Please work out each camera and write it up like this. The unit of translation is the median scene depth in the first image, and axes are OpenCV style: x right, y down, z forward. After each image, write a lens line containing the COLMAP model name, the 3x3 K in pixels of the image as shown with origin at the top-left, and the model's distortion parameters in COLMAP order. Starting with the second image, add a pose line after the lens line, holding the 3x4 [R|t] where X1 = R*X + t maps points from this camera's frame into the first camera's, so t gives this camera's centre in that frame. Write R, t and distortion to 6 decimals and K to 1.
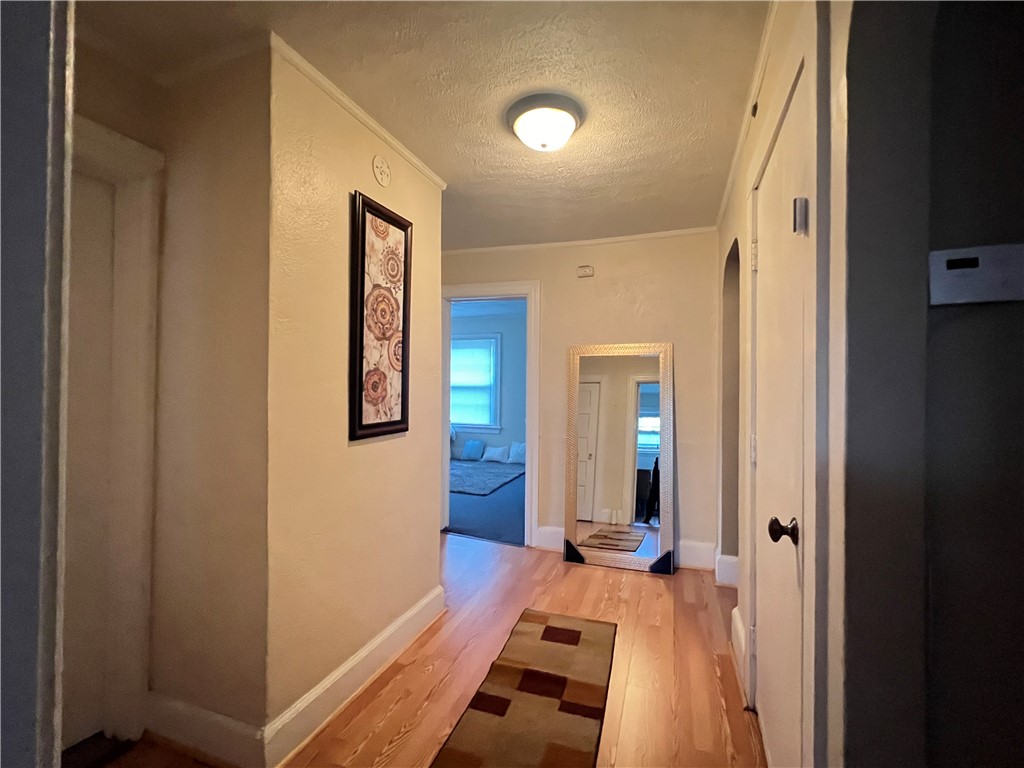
lens RADIAL K [[452.3, 0, 512.2], [0, 452.3, 383.7], [0, 0, 1]] dist [-0.000033, 0.001839]
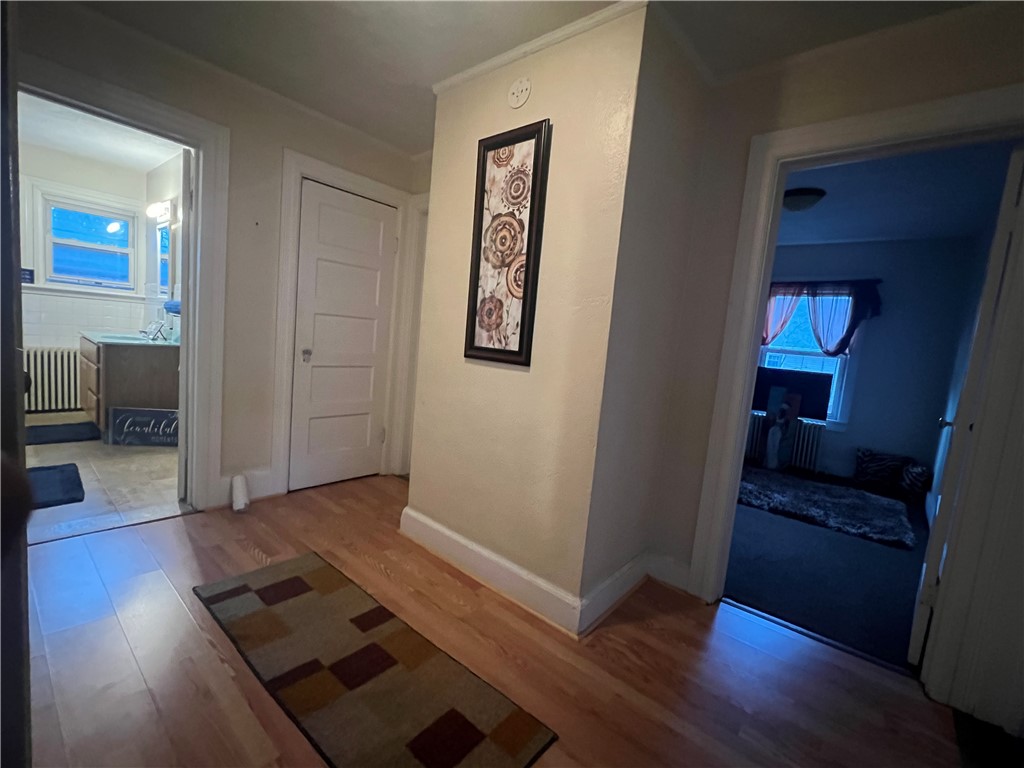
lens RADIAL K [[452.3, 0, 504.2], [0, 452.3, 379.7], [0, 0, 1]] dist [-0.000033, 0.001839]
pose [[-0.362532, 0.055592, -0.930312, 0.660466], [-0.091604, 0.991260, 0.094931, 0.055029], [0.927458, 0.119636, -0.354271, 1.378283]]
